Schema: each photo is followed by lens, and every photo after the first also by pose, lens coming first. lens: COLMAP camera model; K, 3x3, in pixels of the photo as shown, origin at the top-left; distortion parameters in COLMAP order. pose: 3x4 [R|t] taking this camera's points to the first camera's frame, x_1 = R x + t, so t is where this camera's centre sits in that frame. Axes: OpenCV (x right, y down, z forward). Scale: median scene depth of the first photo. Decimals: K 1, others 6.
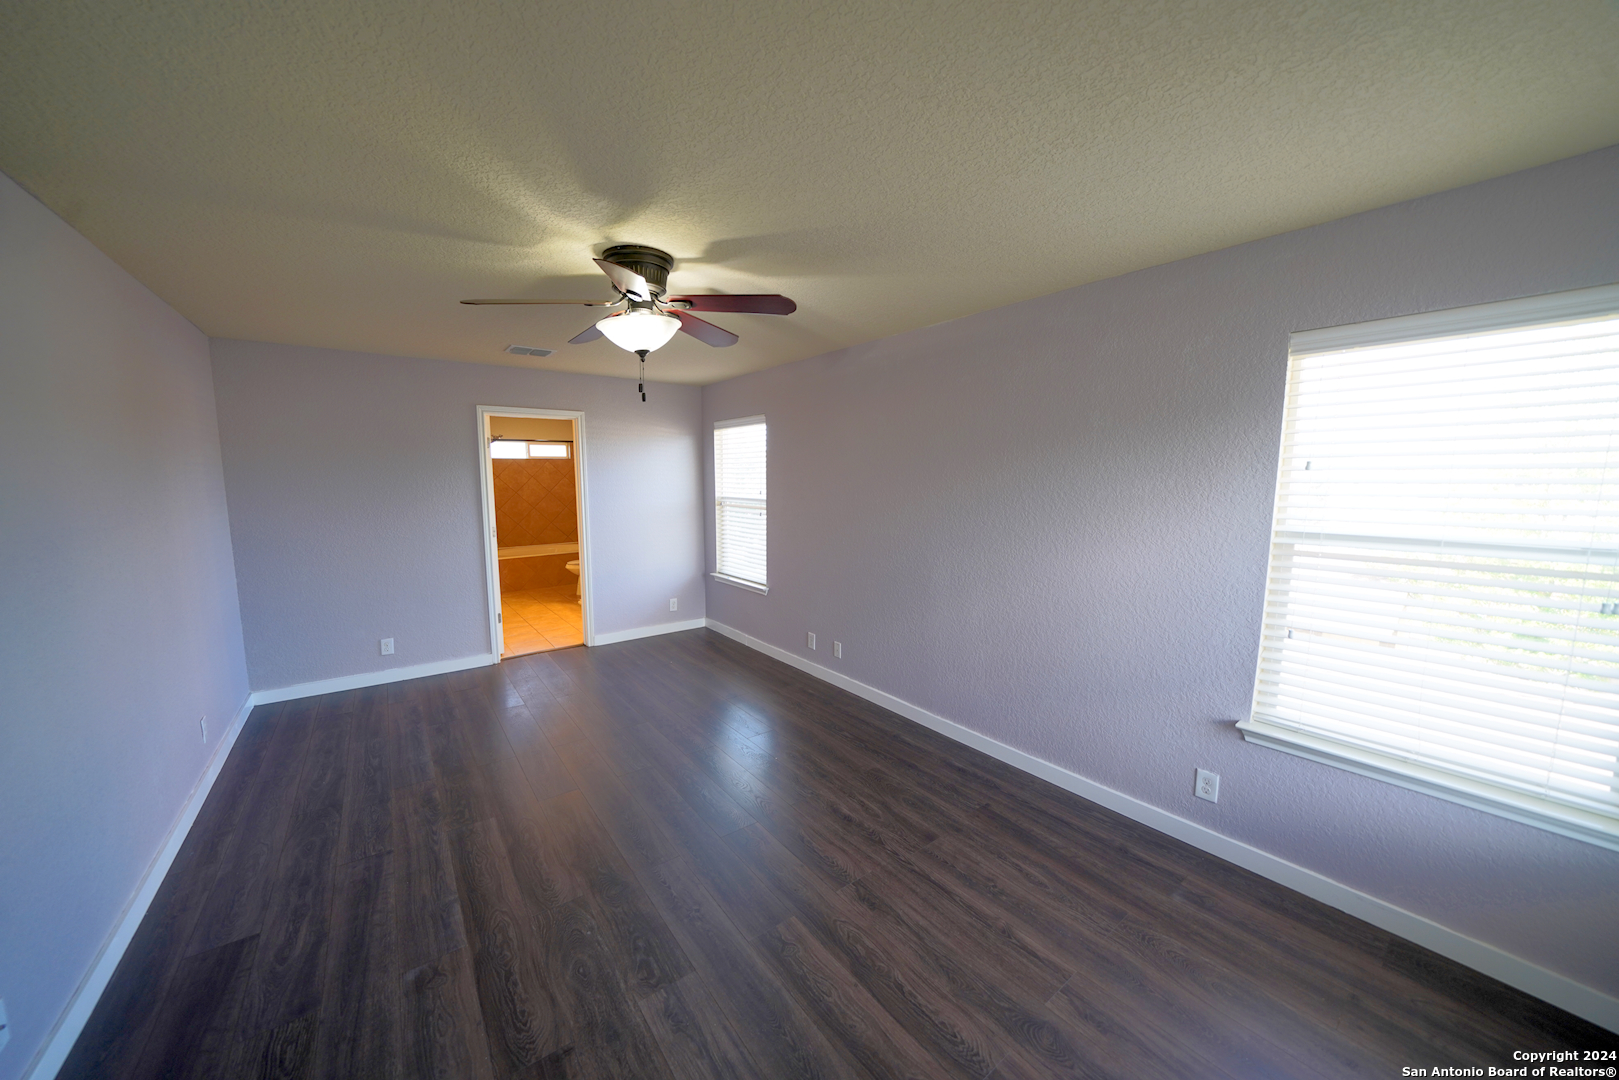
lens RADIAL K [[556.7, 0, 798.3], [0, 556.7, 545.8], [0, 0, 1]] dist [-0.023625, 0.000353]
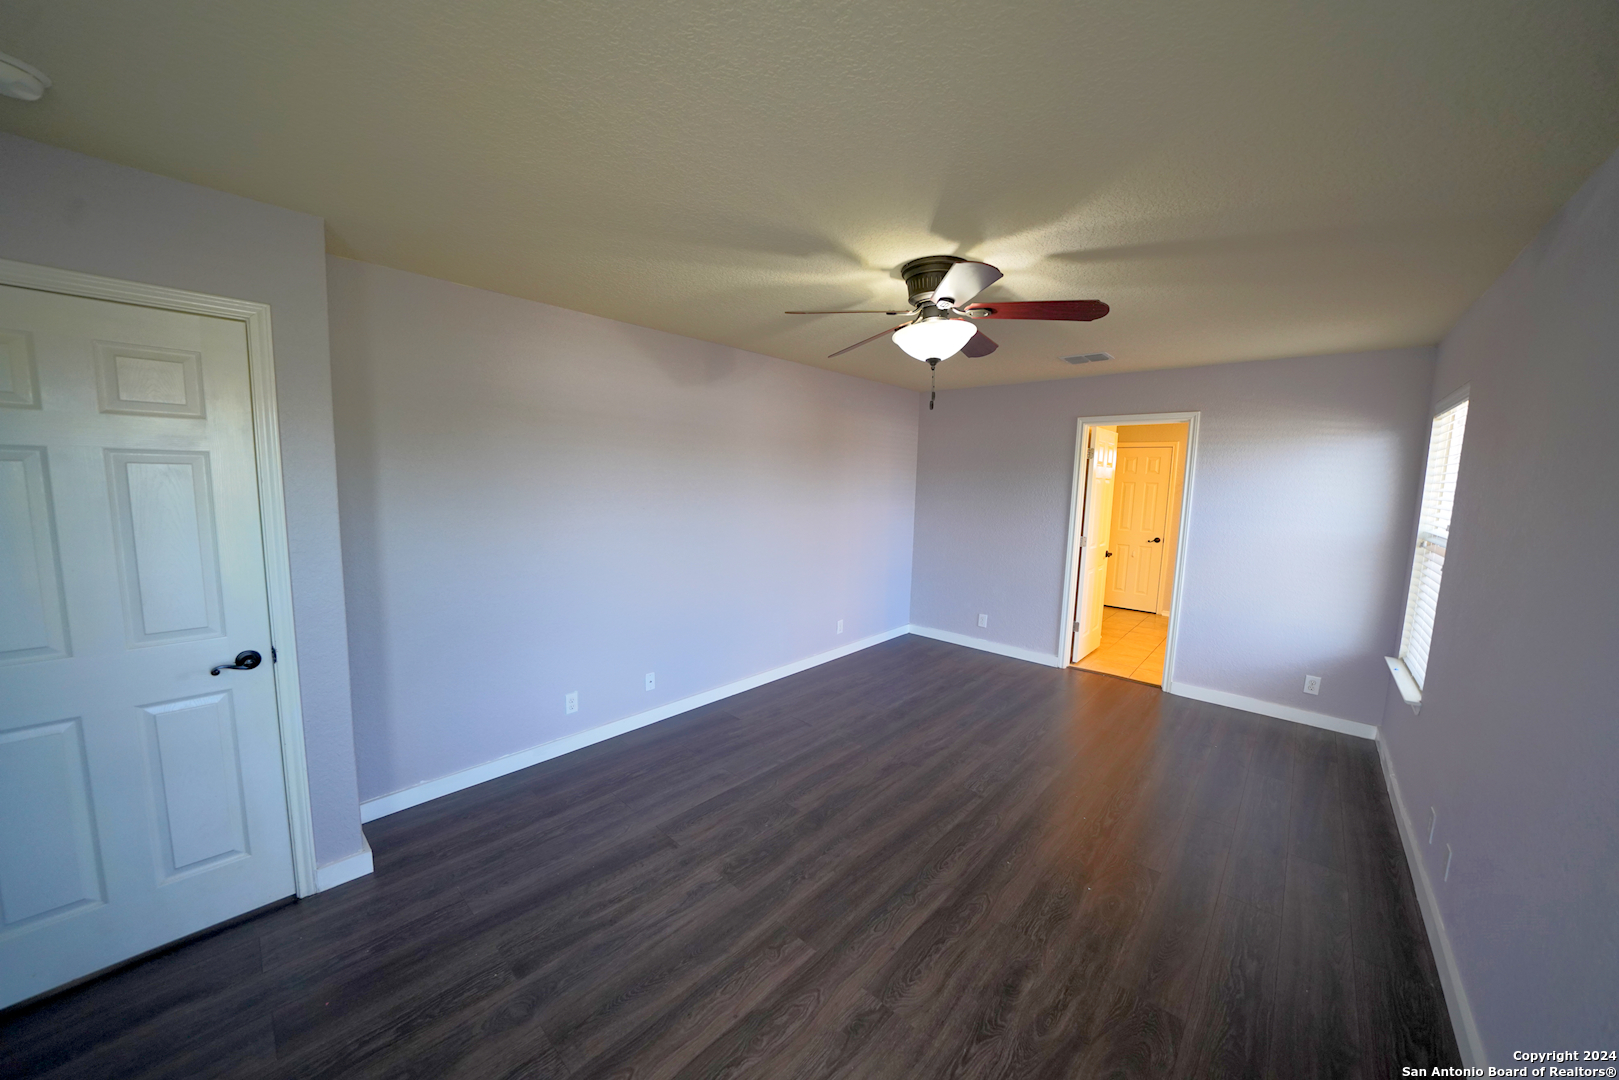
lens RADIAL K [[556.7, 0, 798.3], [0, 556.7, 545.8], [0, 0, 1]] dist [-0.023625, 0.000353]
pose [[0.175523, 0.121633, -0.976932, 0.806014], [-0.145064, 0.984702, 0.096537, -0.091177], [0.973729, 0.124773, 0.190482, 0.699518]]
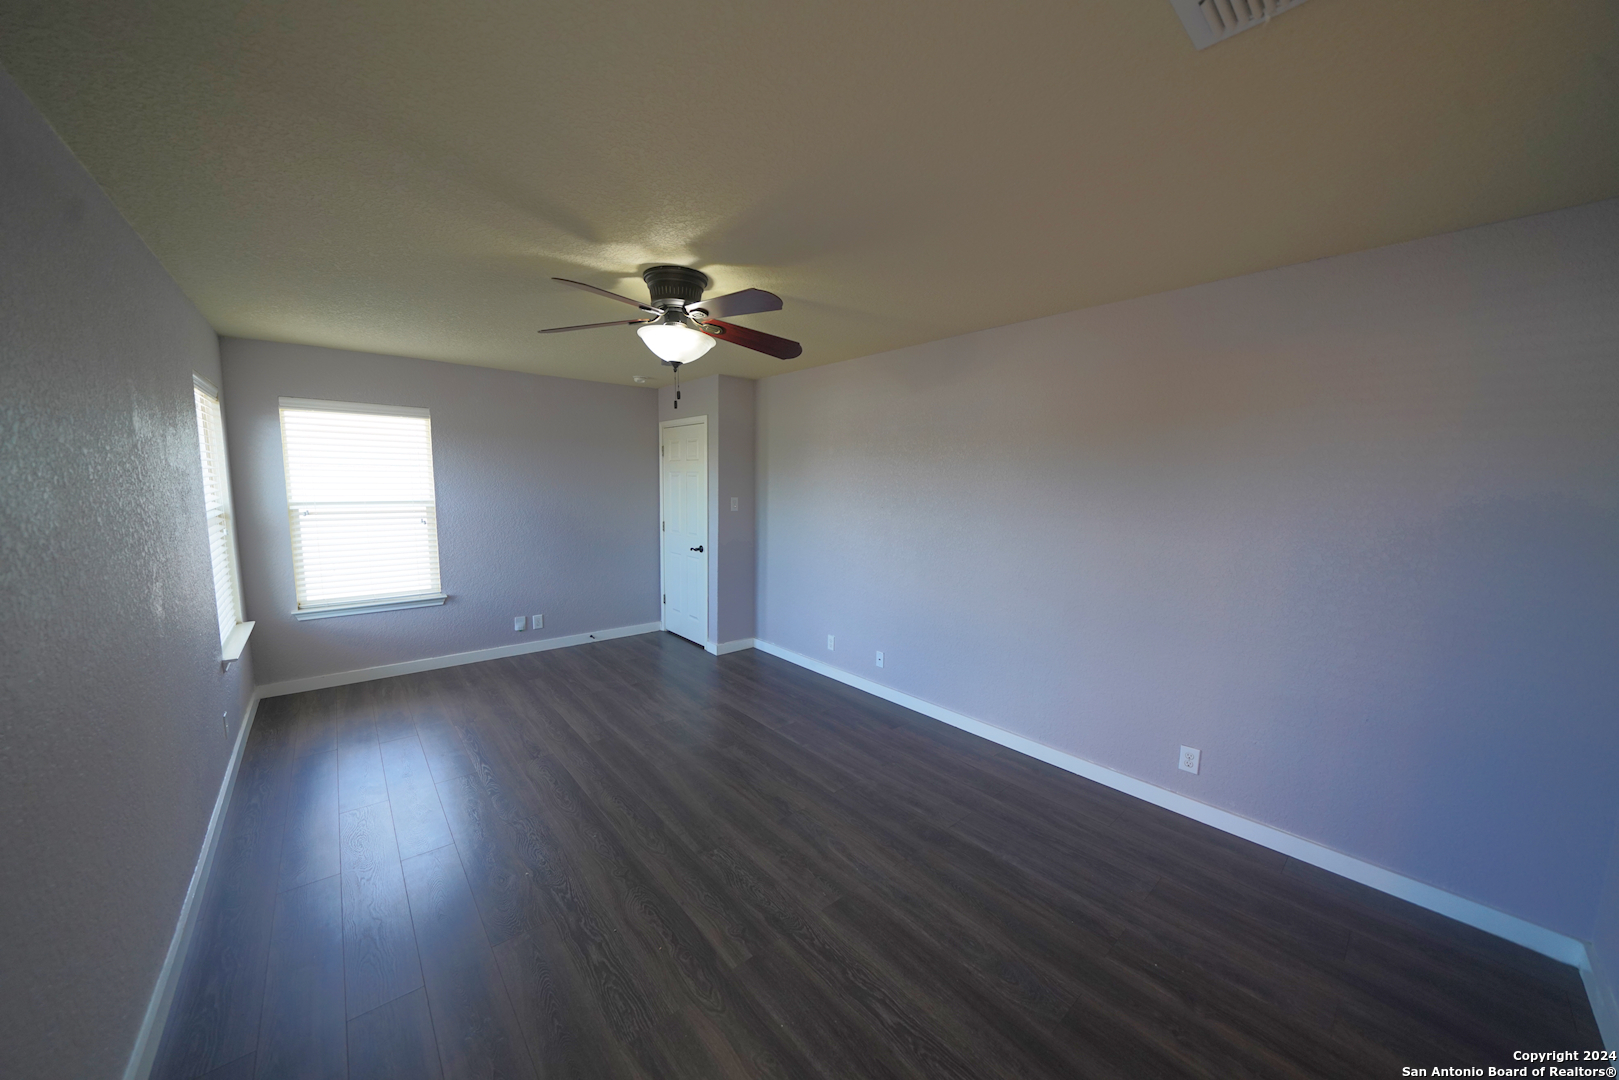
lens RADIAL K [[556.7, 0, 798.3], [0, 556.7, 545.8], [0, 0, 1]] dist [-0.023625, 0.000353]
pose [[-0.998108, -0.001594, -0.061458, -0.530136], [-0.016546, 0.969743, 0.243567, -0.314013], [0.059210, 0.244123, -0.967935, 2.471541]]
